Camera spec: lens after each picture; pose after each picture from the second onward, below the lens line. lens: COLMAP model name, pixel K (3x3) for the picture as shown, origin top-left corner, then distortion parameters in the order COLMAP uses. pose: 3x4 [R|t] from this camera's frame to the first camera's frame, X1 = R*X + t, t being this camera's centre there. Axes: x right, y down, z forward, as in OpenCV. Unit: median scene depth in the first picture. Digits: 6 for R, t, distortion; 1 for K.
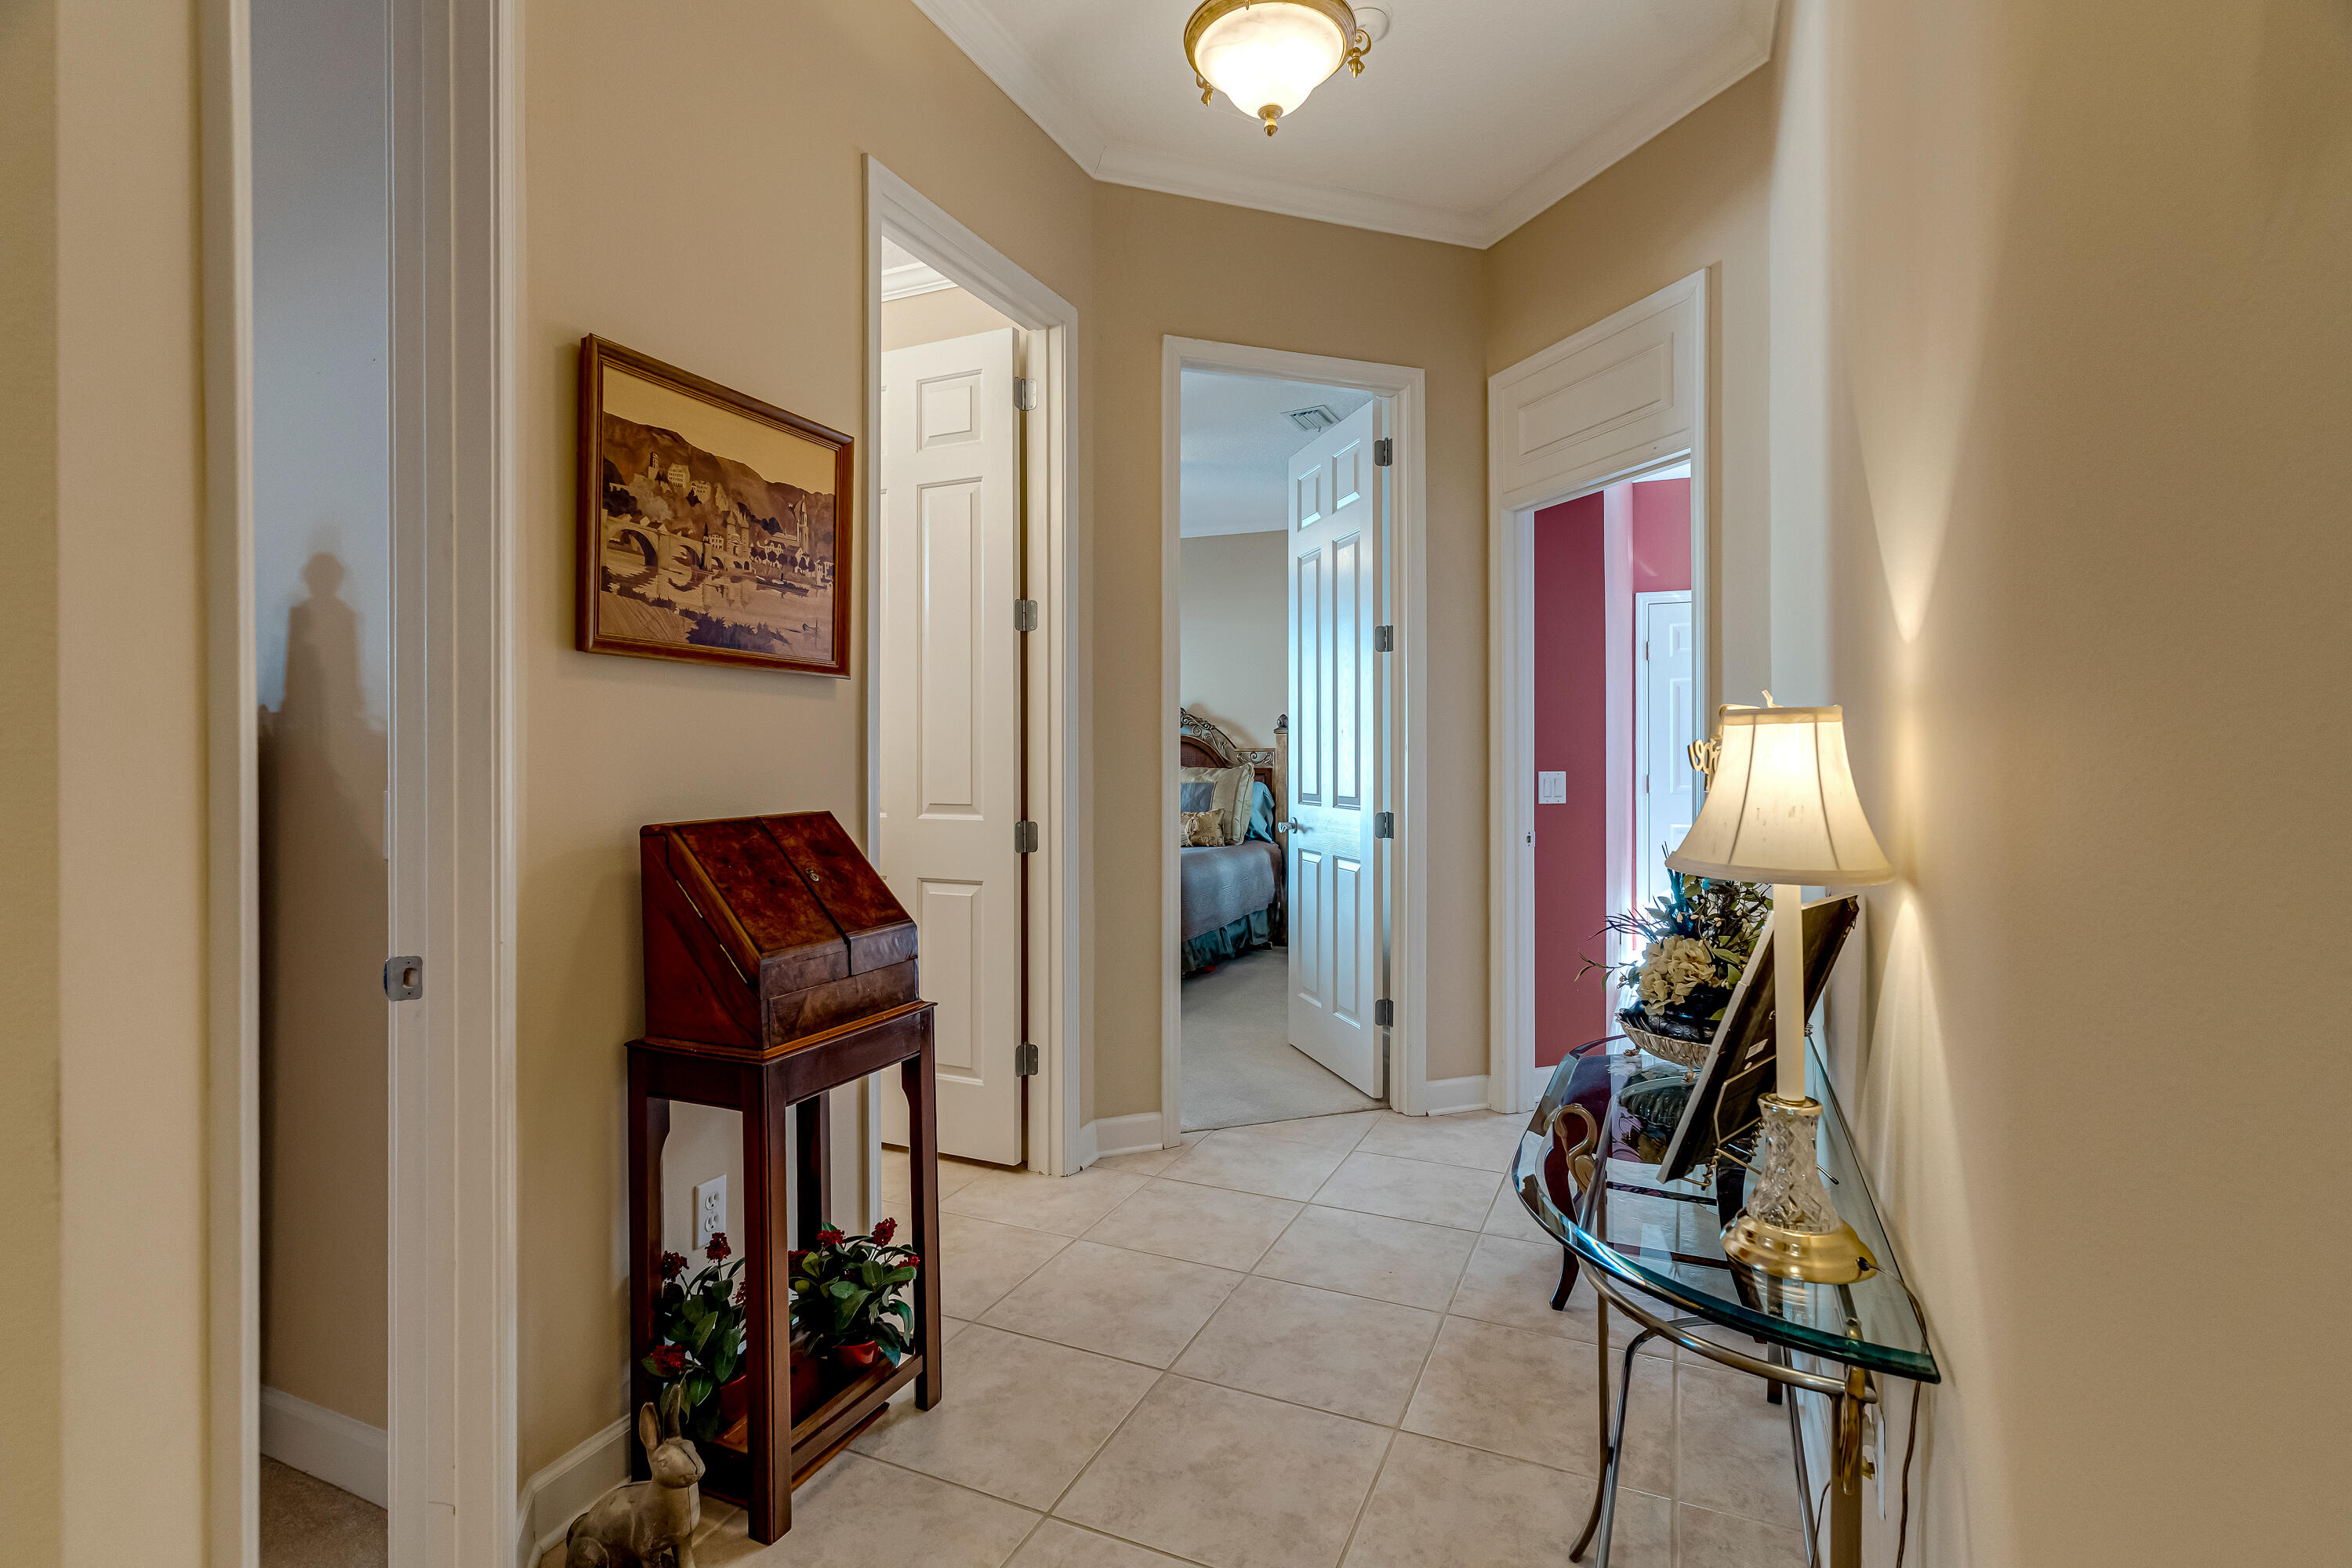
lens RADIAL K [[1128.6, 0, 1185.4], [0, 1128.6, 762.0], [0, 0, 1]] dist [0.002285, 0.000606]
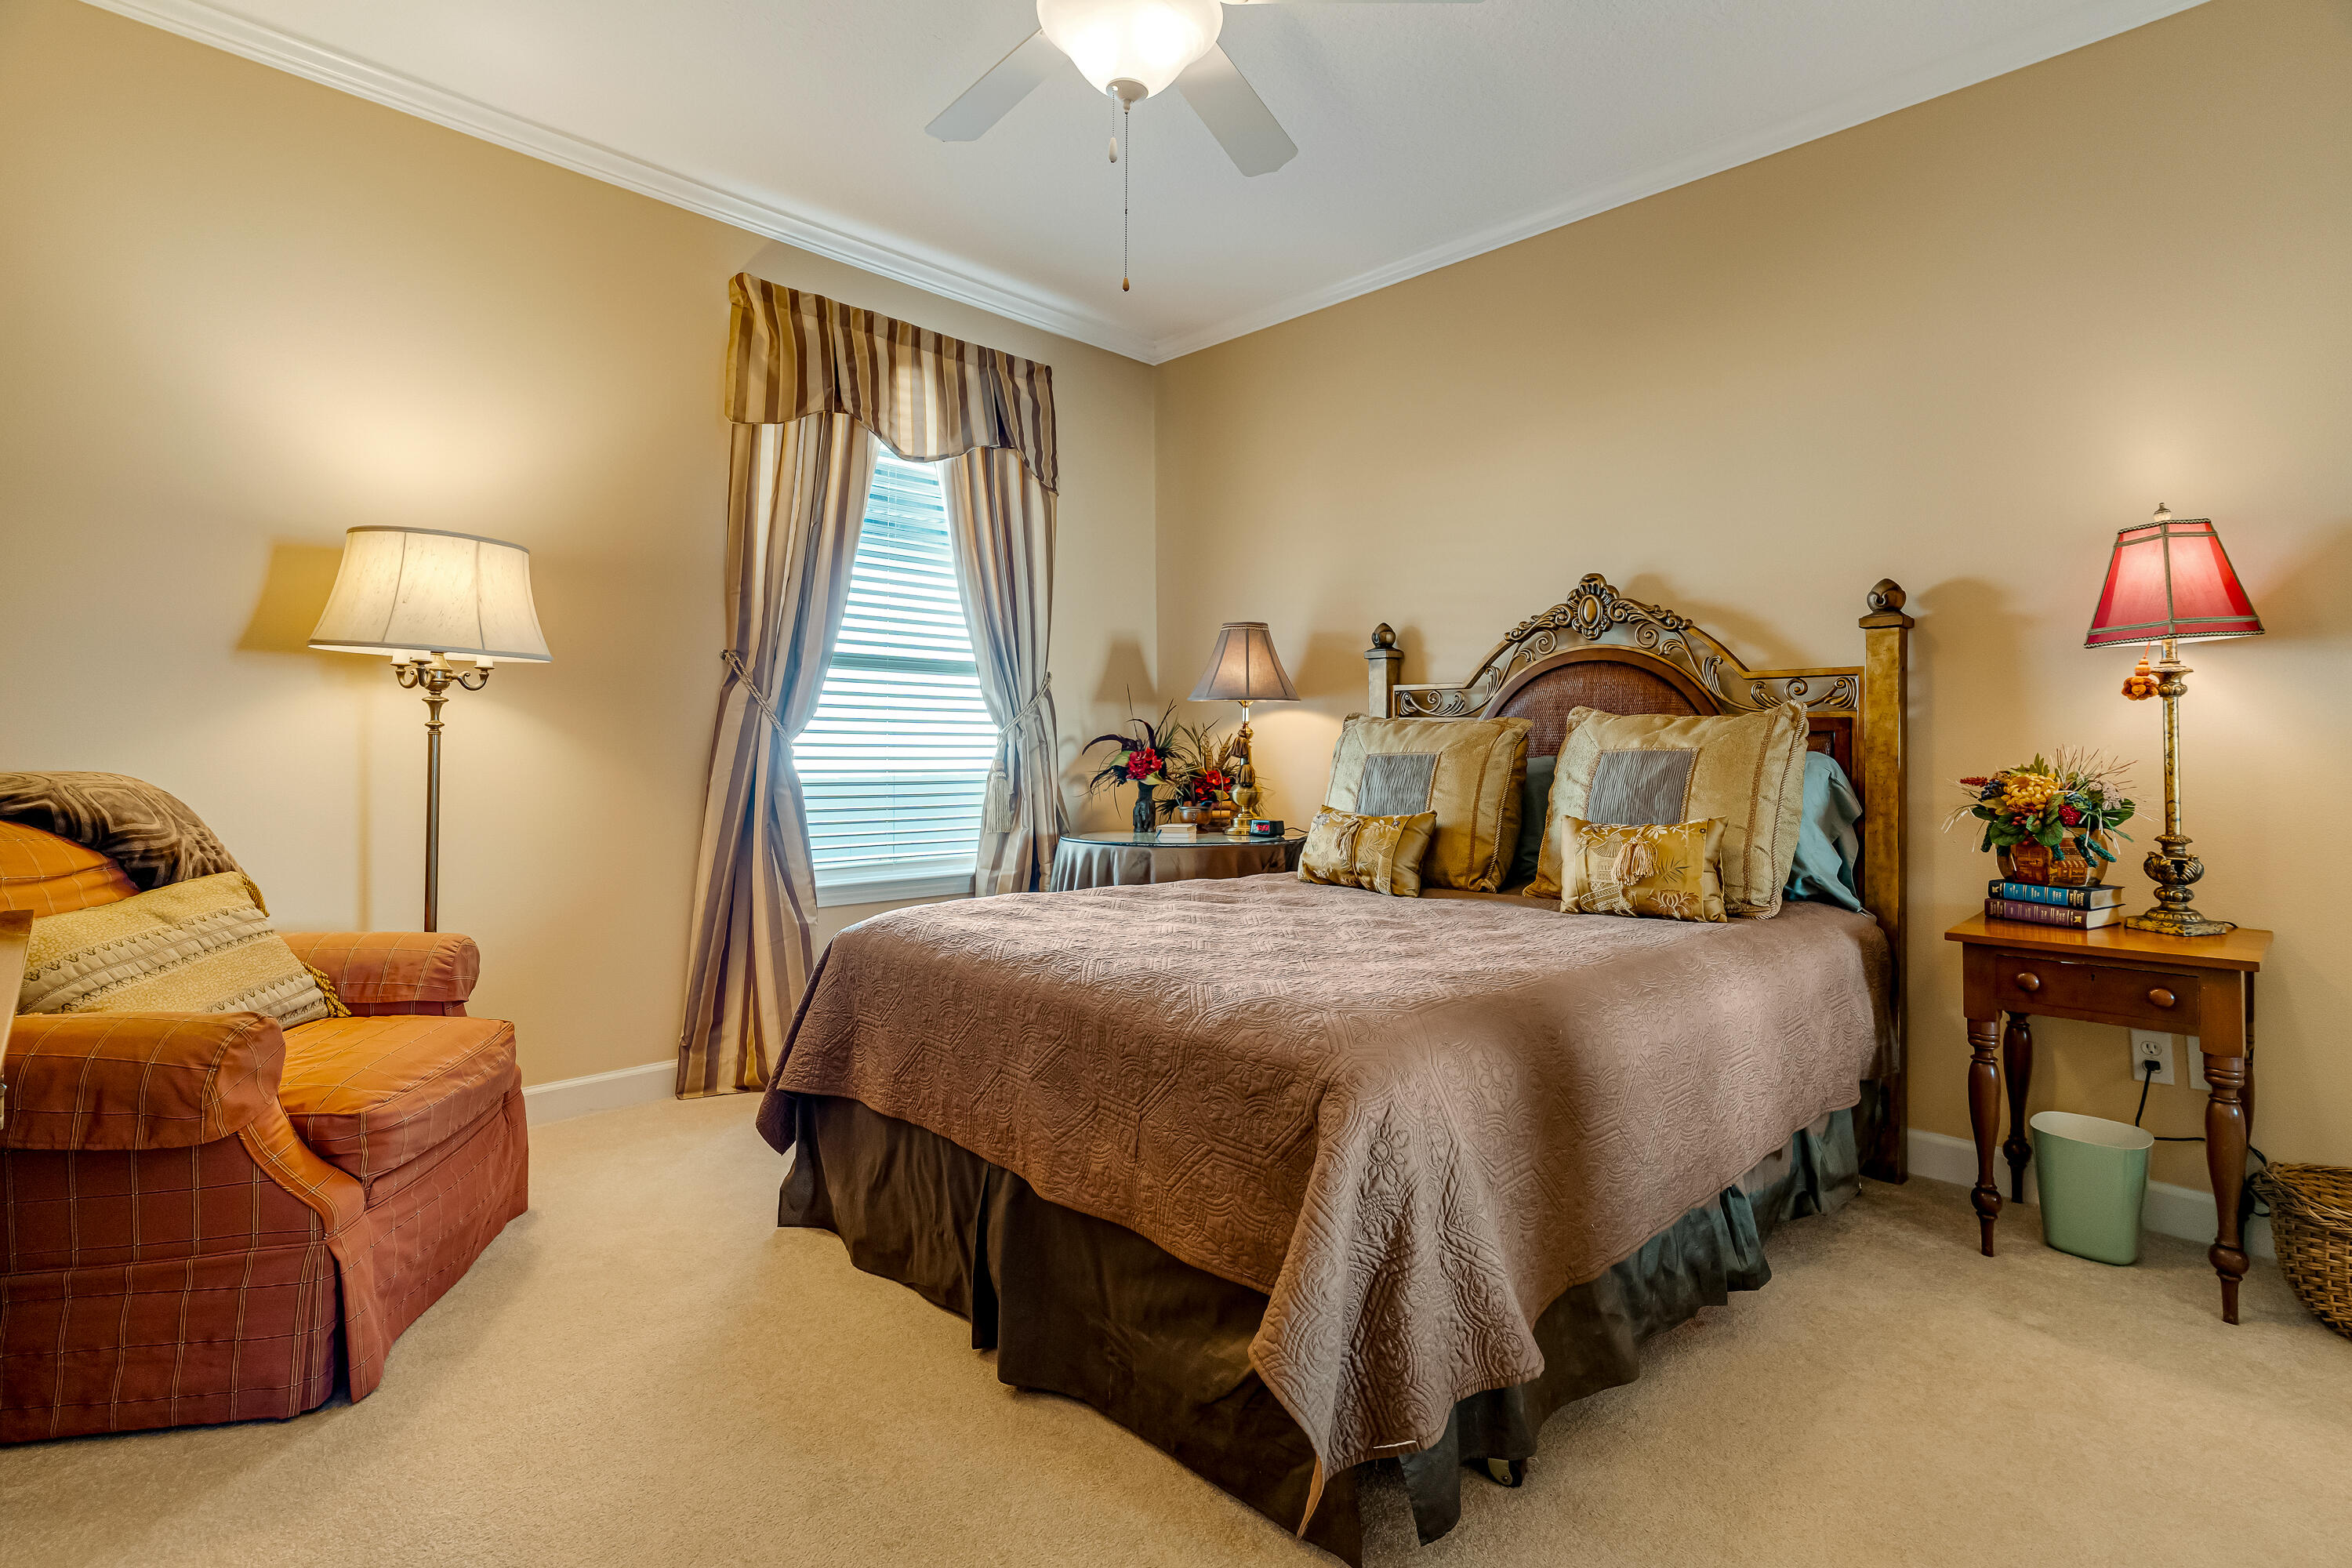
lens RADIAL K [[1113.9, 0, 1178.6], [0, 1113.9, 793.8], [0, 0, 1]] dist [0.023891, 0.000207]
pose [[0.928045, 0.007380, -0.372396, 0.004874], [0.000796, 0.999762, 0.021797, 0.024358], [0.372468, -0.020525, 0.927818, 0.573166]]
